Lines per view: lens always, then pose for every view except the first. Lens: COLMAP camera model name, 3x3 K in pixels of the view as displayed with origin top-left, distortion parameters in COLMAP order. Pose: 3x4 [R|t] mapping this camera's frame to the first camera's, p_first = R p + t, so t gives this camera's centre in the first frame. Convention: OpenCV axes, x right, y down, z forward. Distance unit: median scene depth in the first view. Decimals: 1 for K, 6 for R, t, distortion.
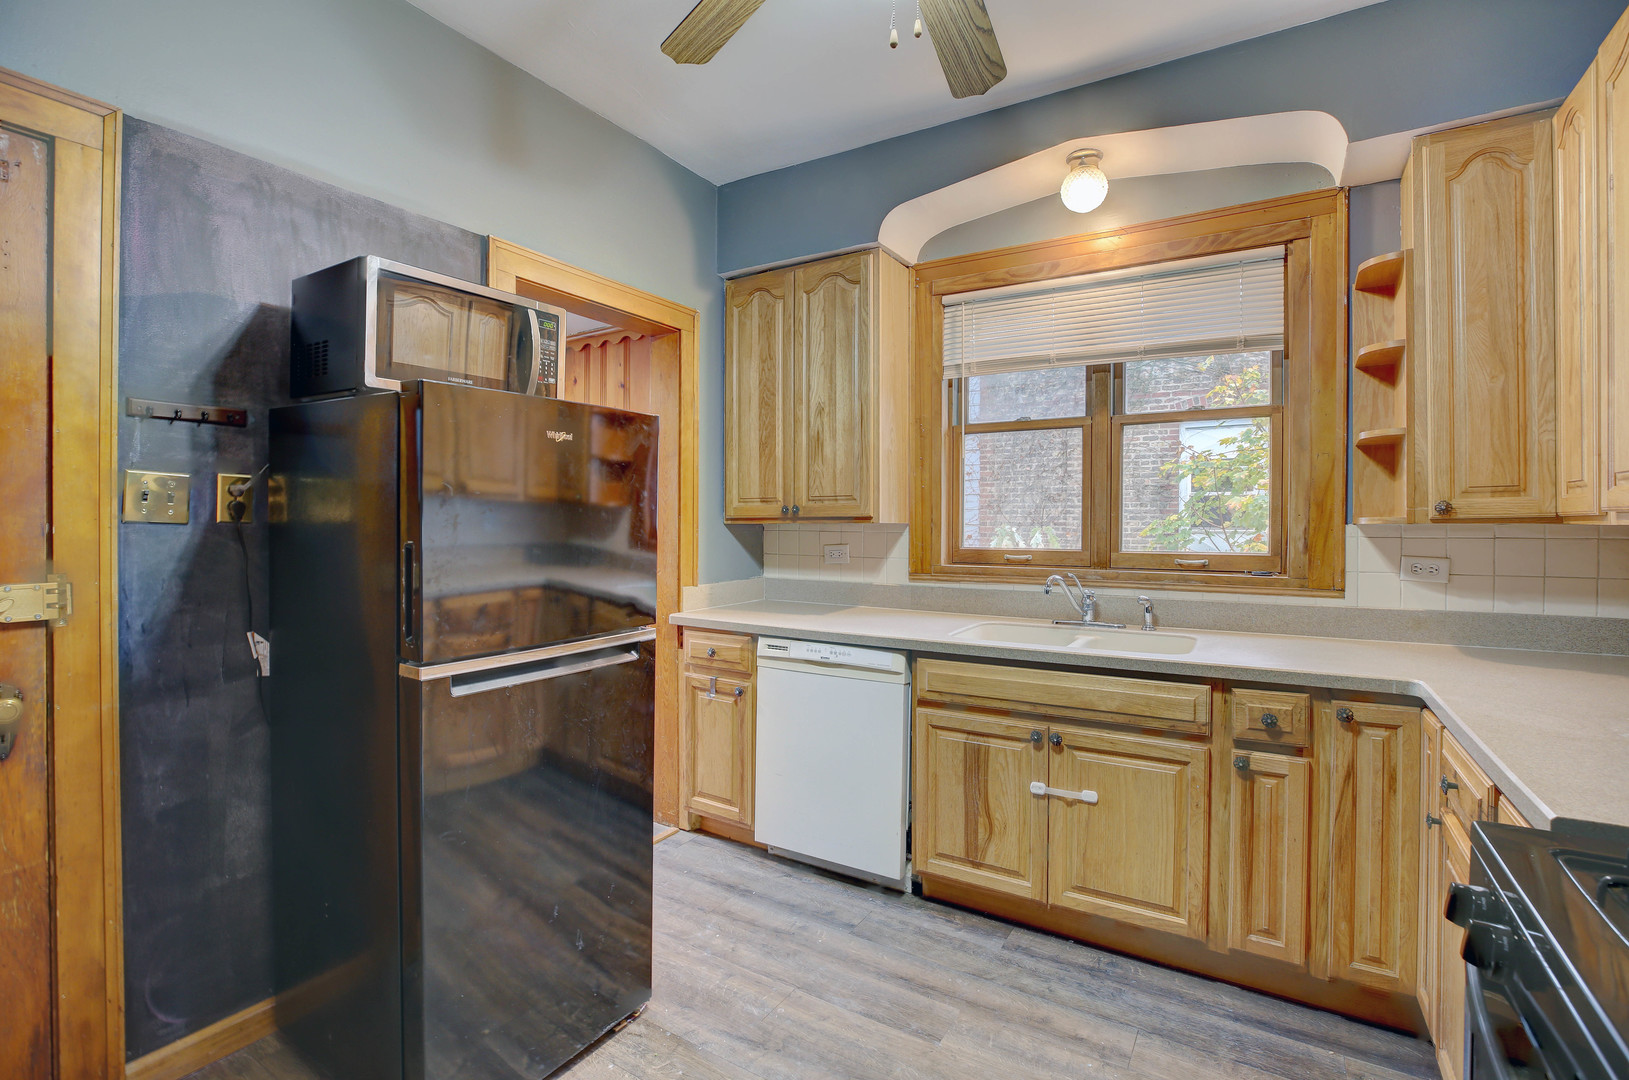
lens RADIAL K [[748.0, 0, 814.5], [0, 748.0, 540.0], [0, 0, 1]] dist [-0.042645, 0.013135]
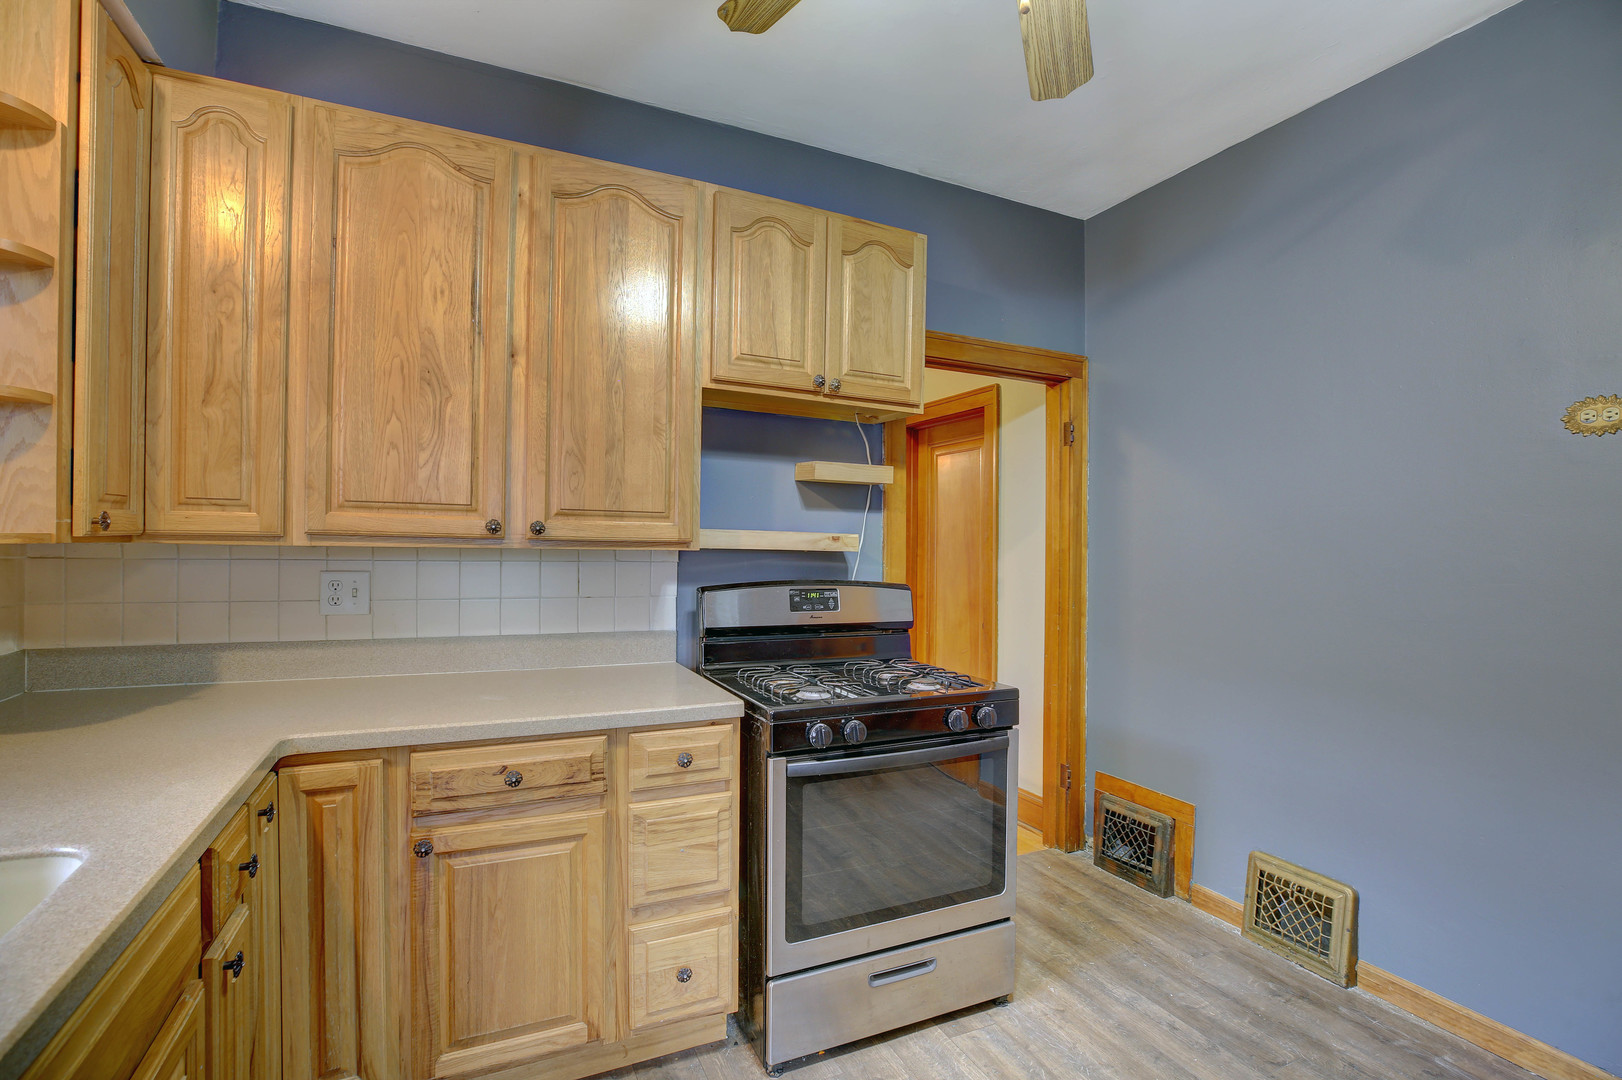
lens RADIAL K [[744.7, 0, 811.0], [0, 744.7, 540.0], [0, 0, 1]] dist [-0.042645, 0.013135]
pose [[-0.835502, -0.008599, 0.549420, -0.091061], [-0.002338, 0.999924, 0.012094, -0.030856], [-0.549482, 0.008820, -0.835459, 1.027681]]
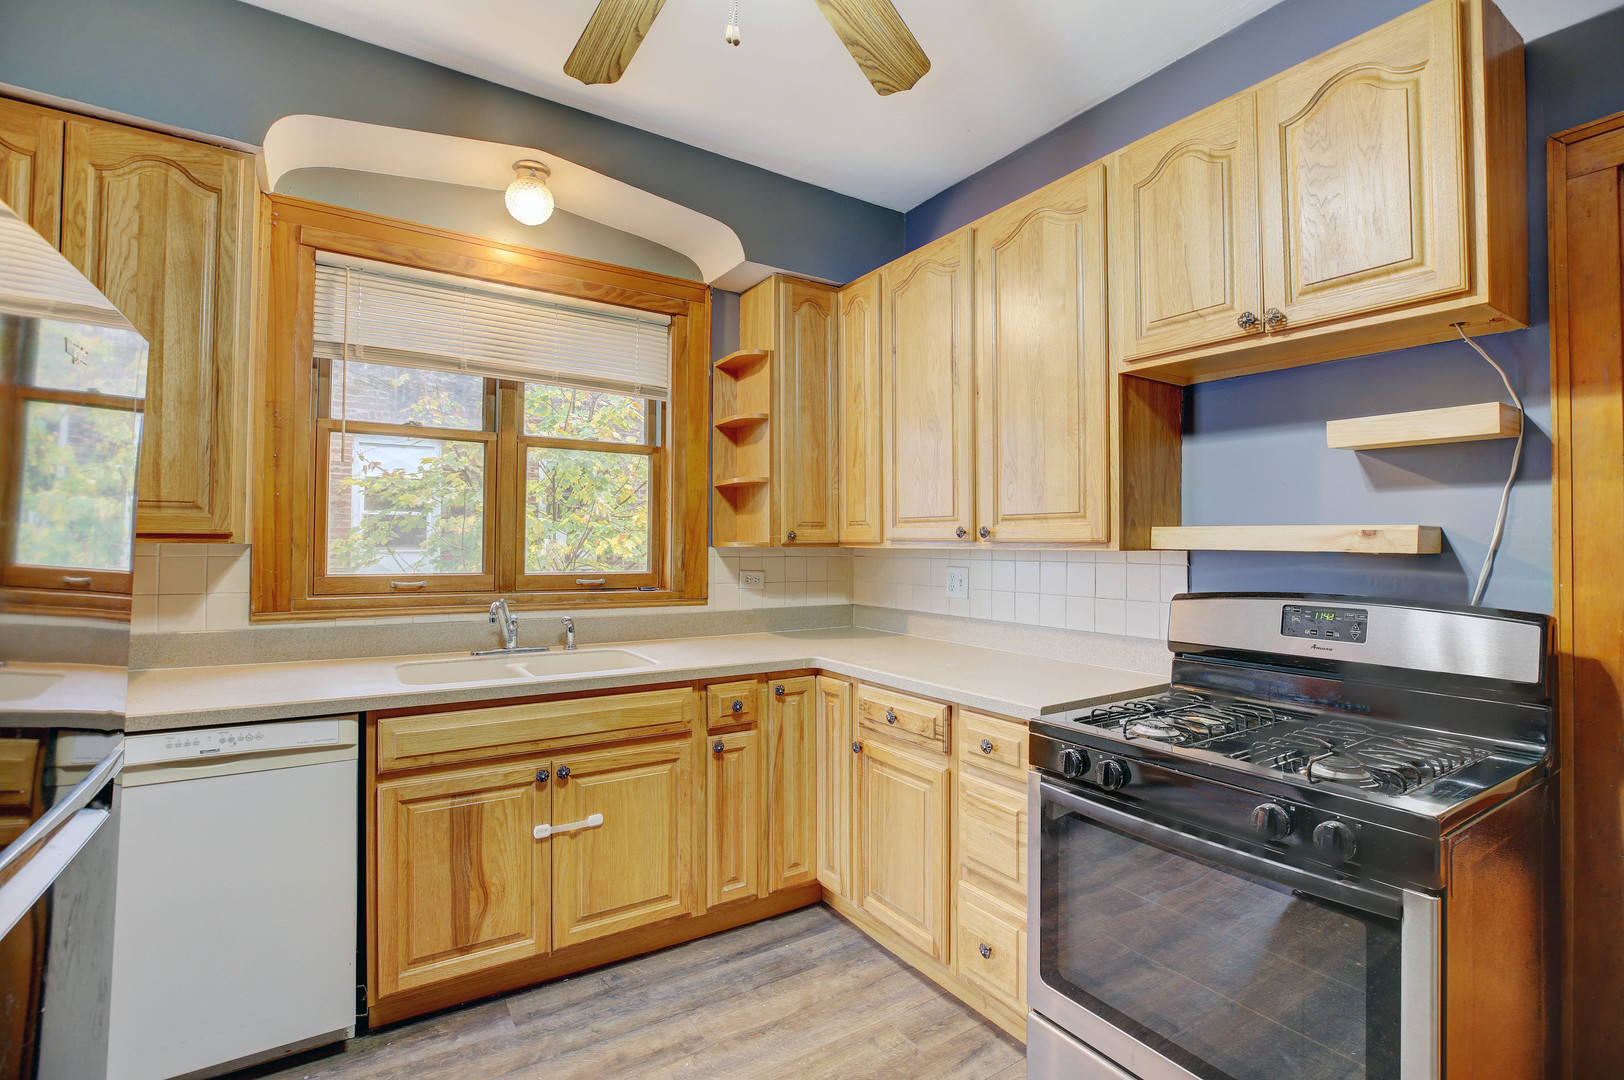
lens RADIAL K [[745.7, 0, 812.0], [0, 745.7, 540.0], [0, 0, 1]] dist [-0.042645, 0.013135]
pose [[0.426946, 0.009513, 0.904227, -0.381026], [0.013639, 0.999763, -0.016958, -0.009087], [-0.904174, 0.019573, 0.426715, 0.286397]]
